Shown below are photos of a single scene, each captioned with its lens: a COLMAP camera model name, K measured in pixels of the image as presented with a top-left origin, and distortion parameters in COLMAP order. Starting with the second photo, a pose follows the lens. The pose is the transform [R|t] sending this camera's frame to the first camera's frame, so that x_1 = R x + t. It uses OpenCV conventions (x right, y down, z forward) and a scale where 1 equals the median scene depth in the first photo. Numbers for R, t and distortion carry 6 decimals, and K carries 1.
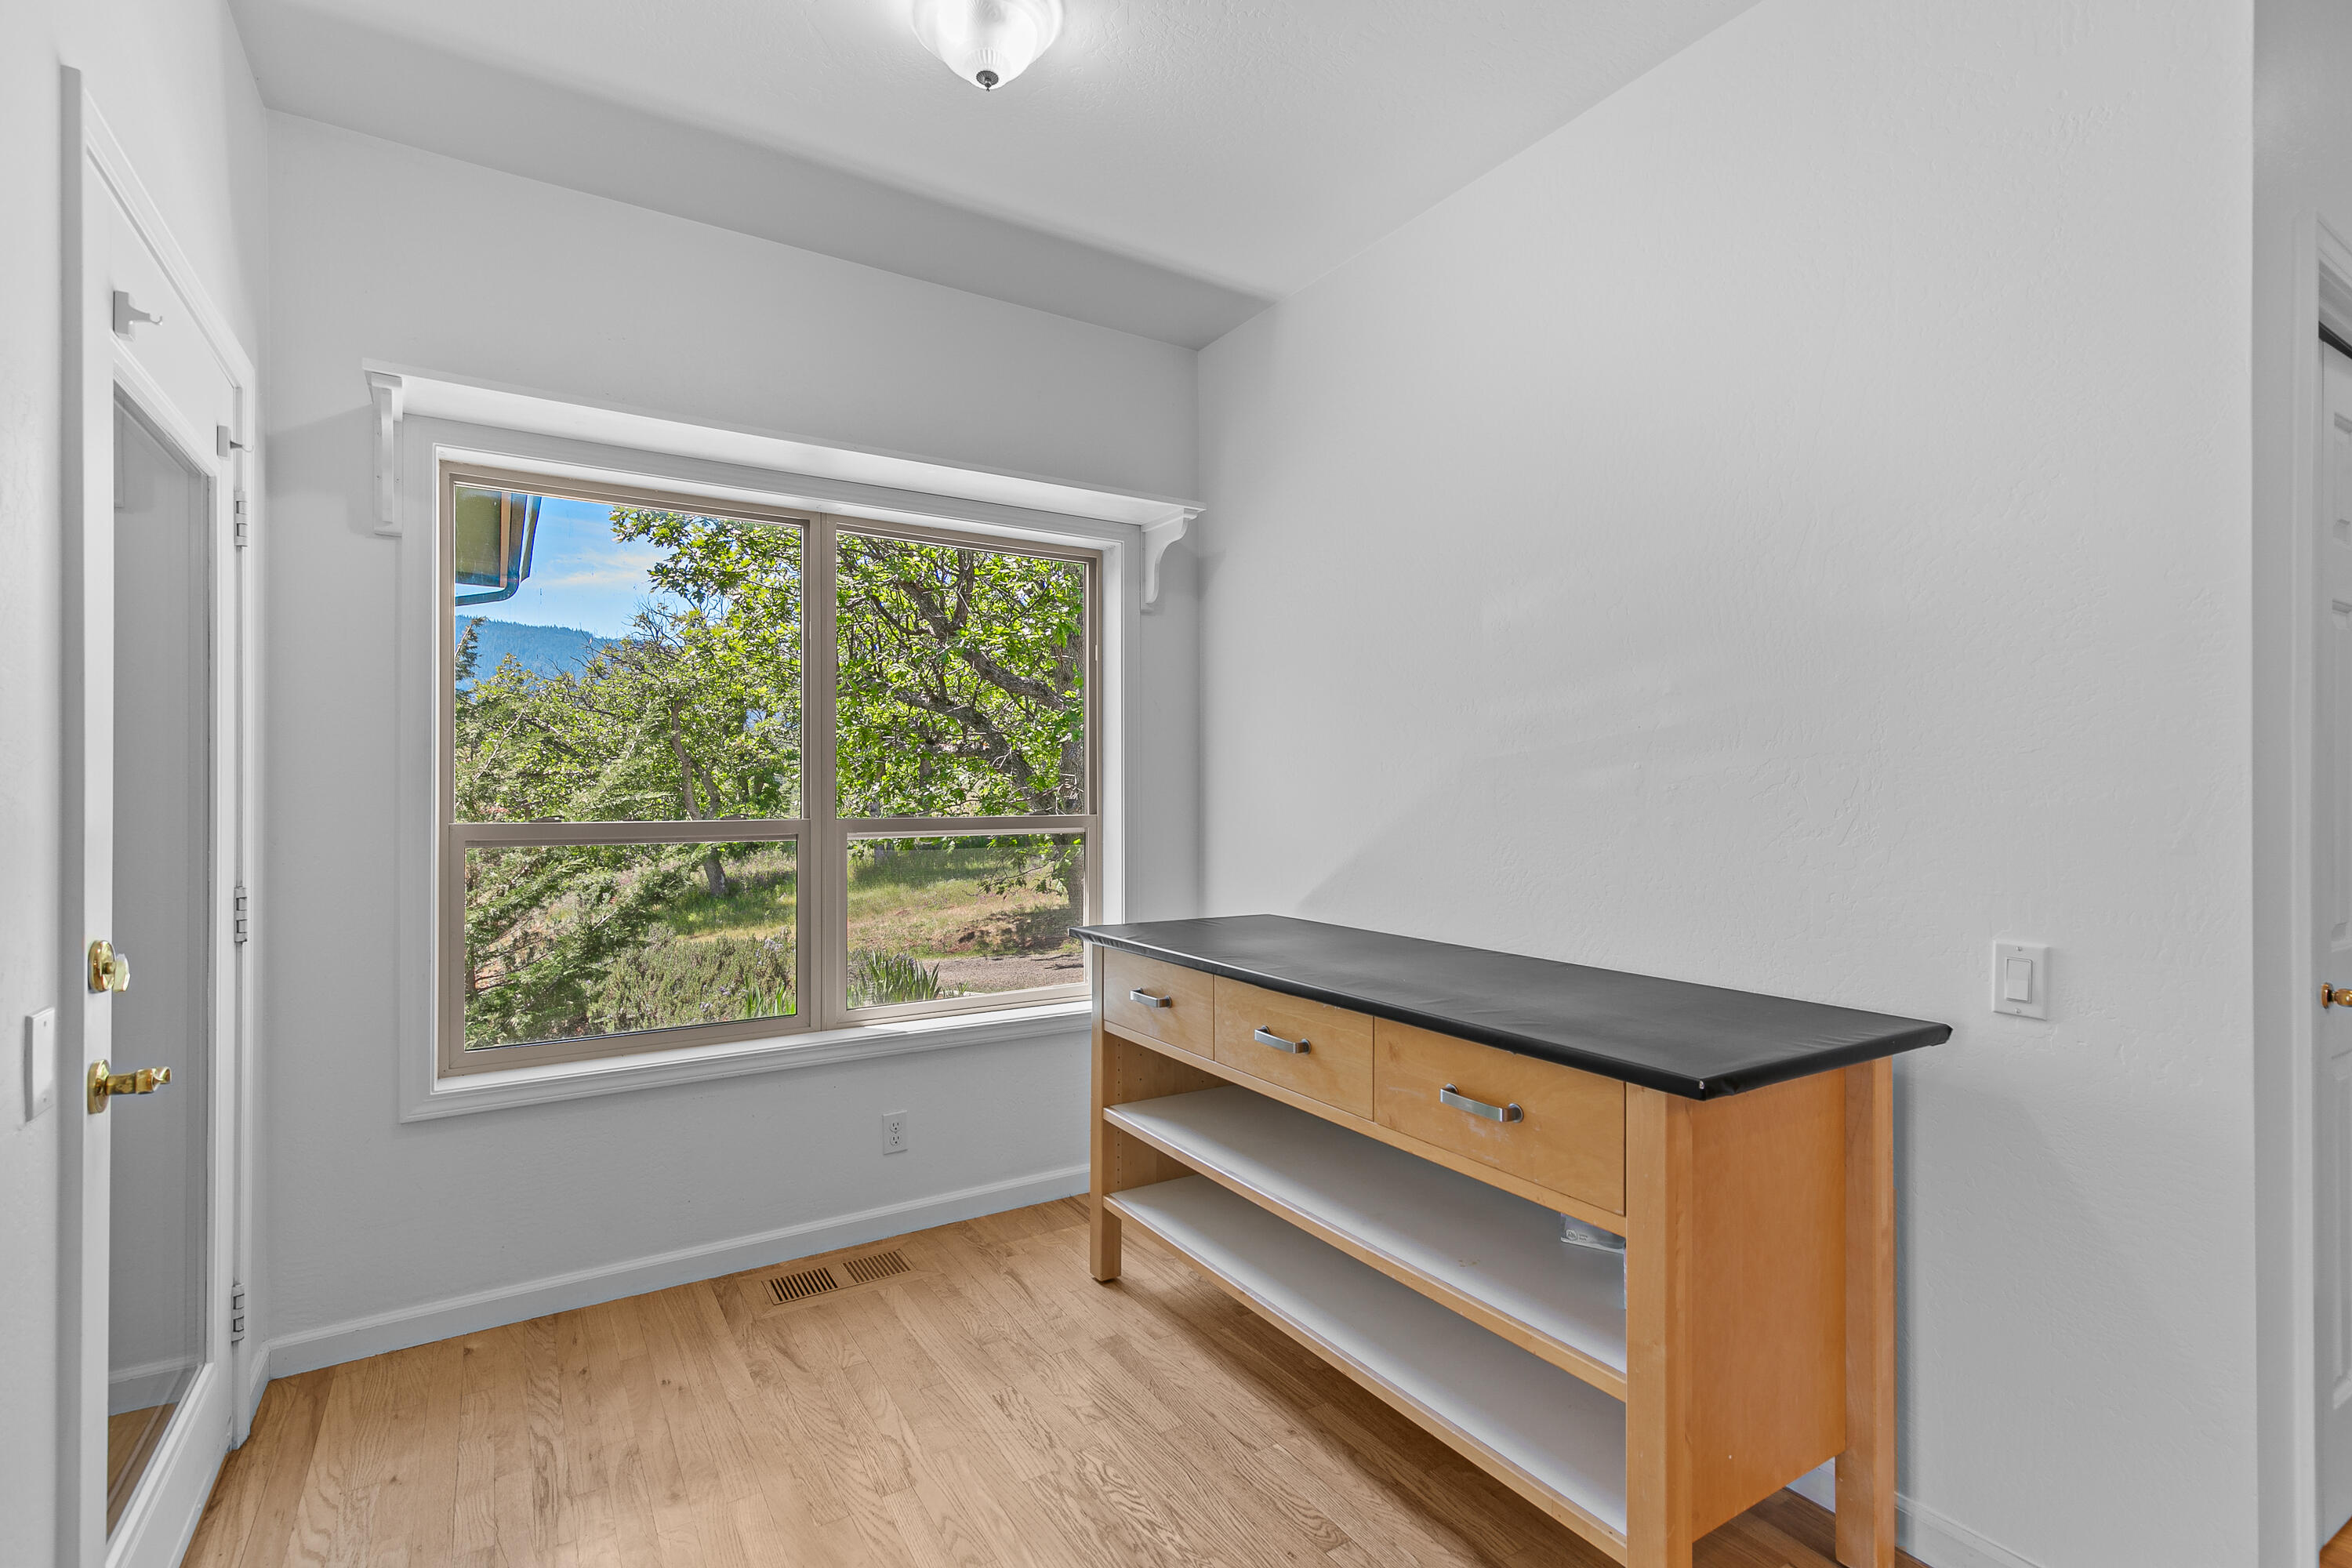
lens RADIAL K [[1062.9, 0, 1181.4], [0, 1062.9, 783.2], [0, 0, 1]] dist [0.001378, 0.000176]
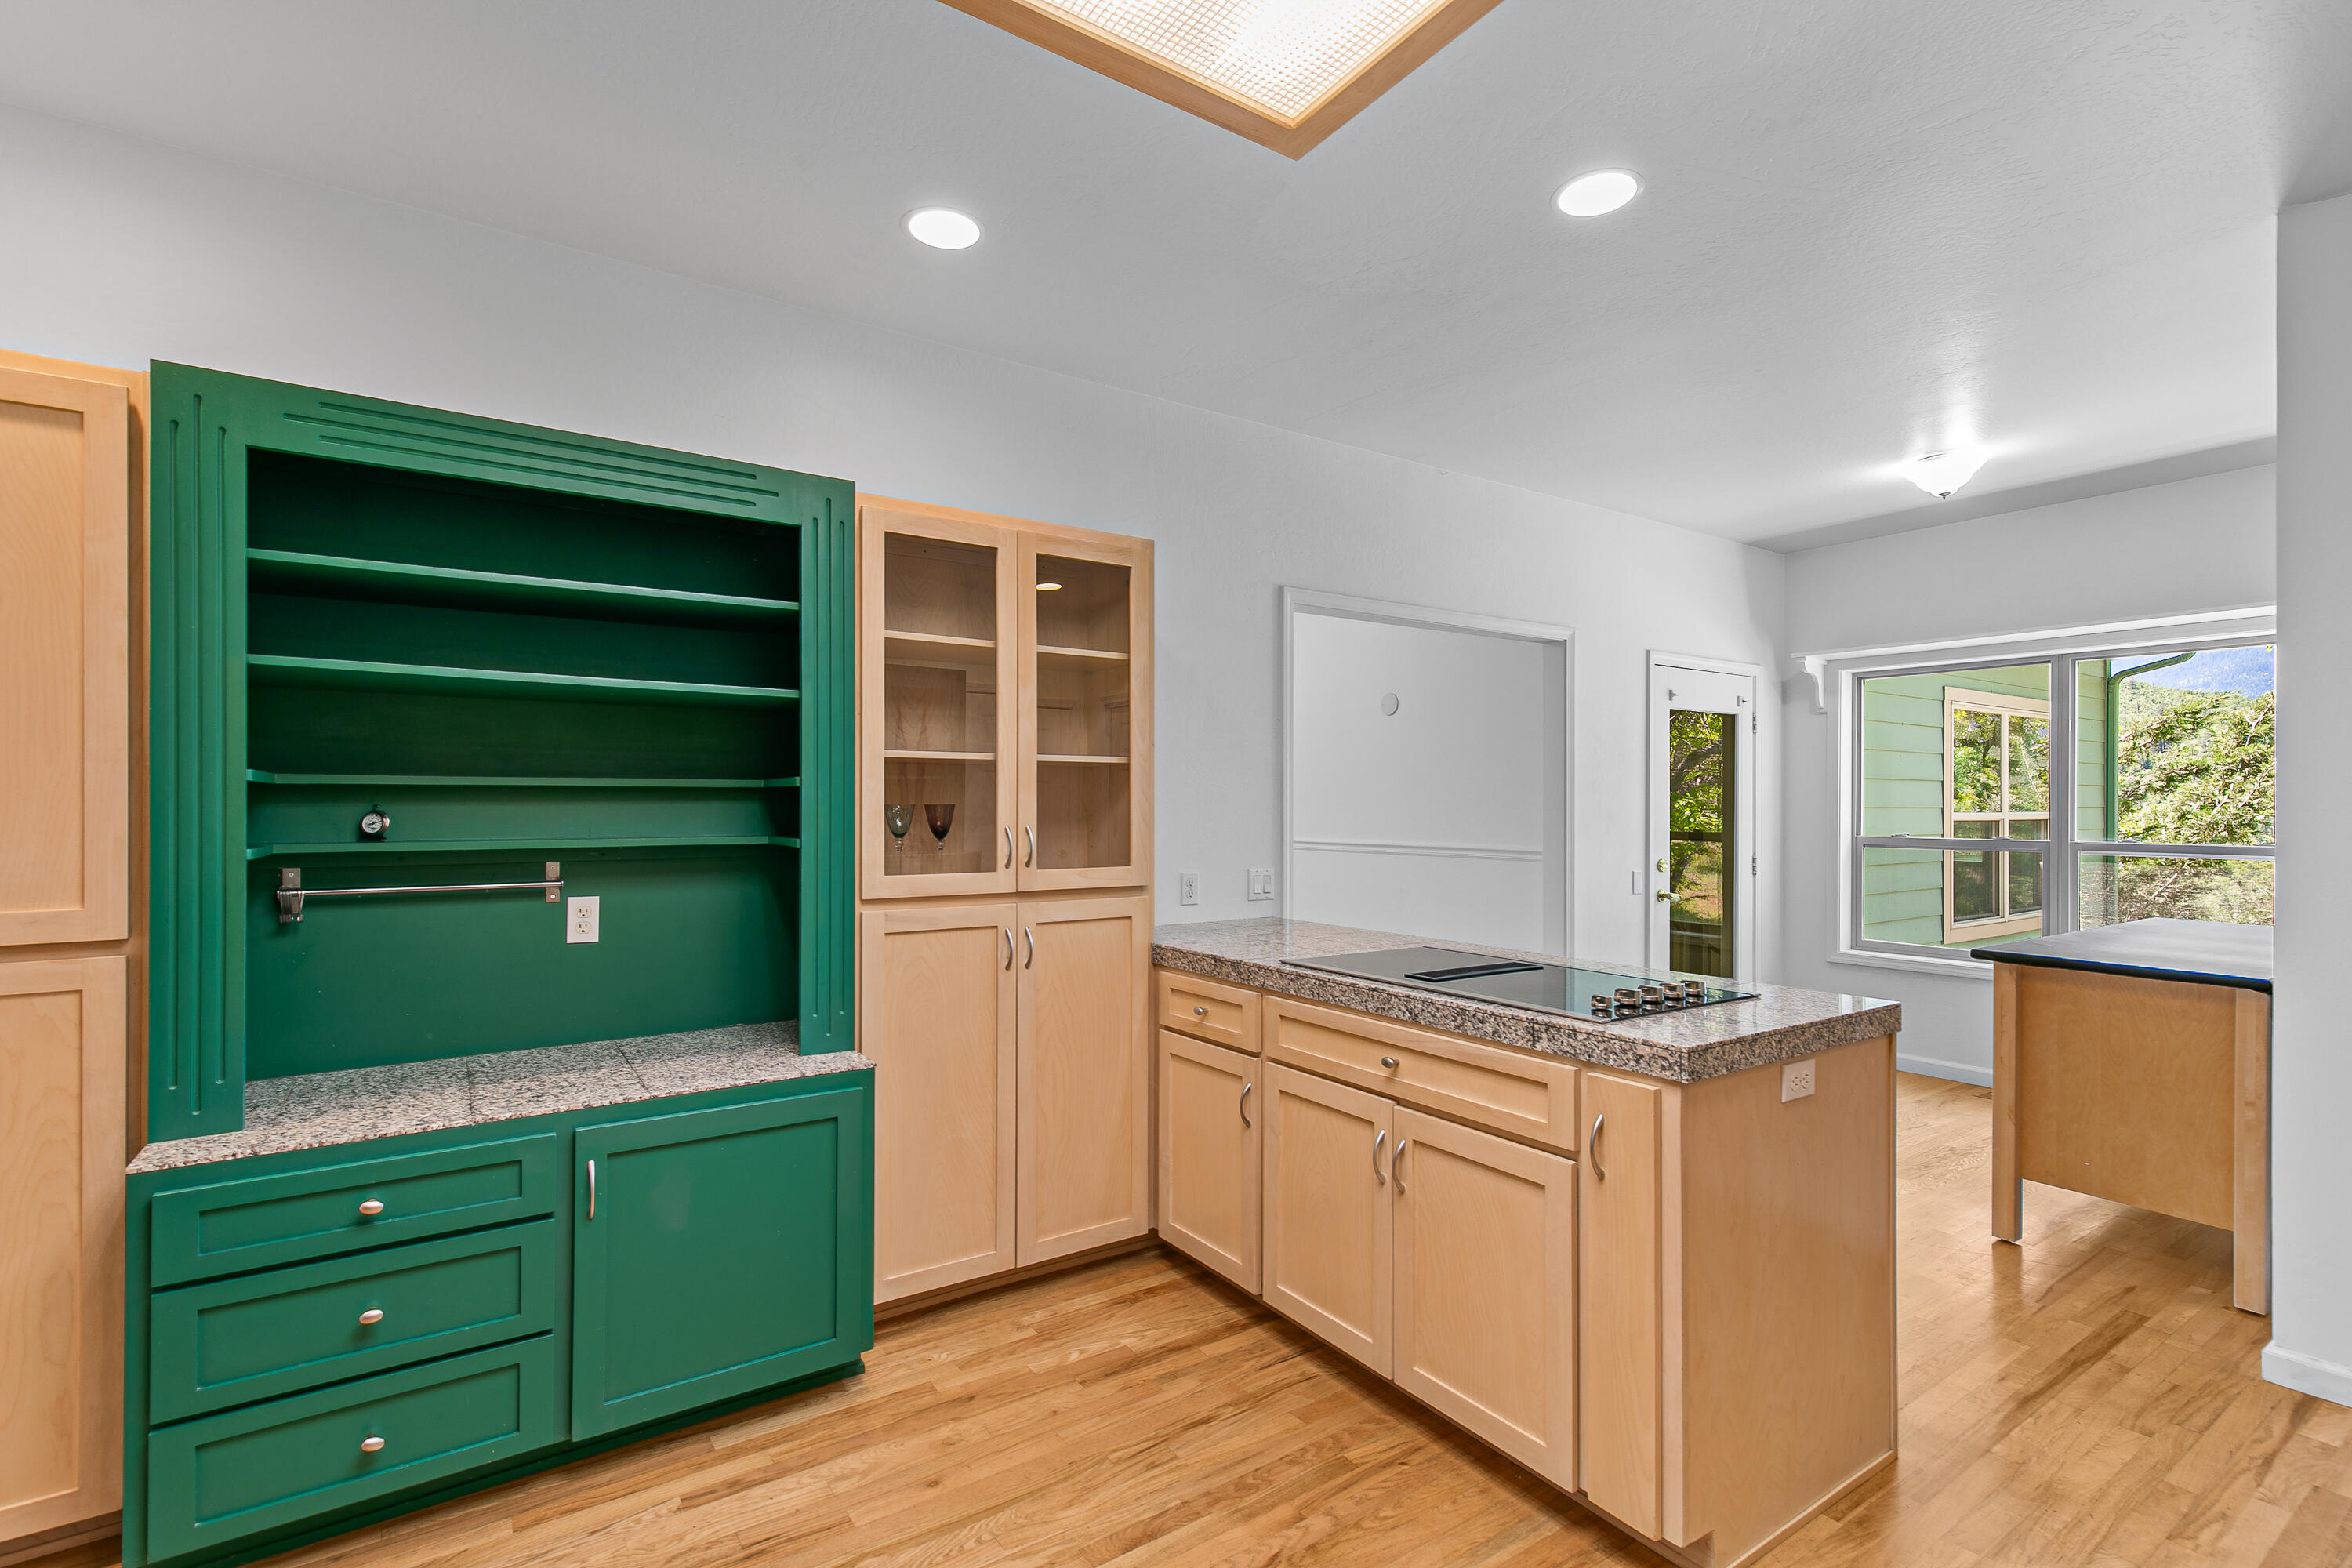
lens RADIAL K [[1062.6, 0, 1171.6], [0, 1062.6, 804.2], [0, 0, 1]] dist [0.002816, 0.000322]
pose [[0.024878, -0.000822, -0.999690, 1.918486], [-0.001442, 0.999999, -0.000858, -0.035415], [0.999689, 0.001463, 0.024876, -0.606654]]
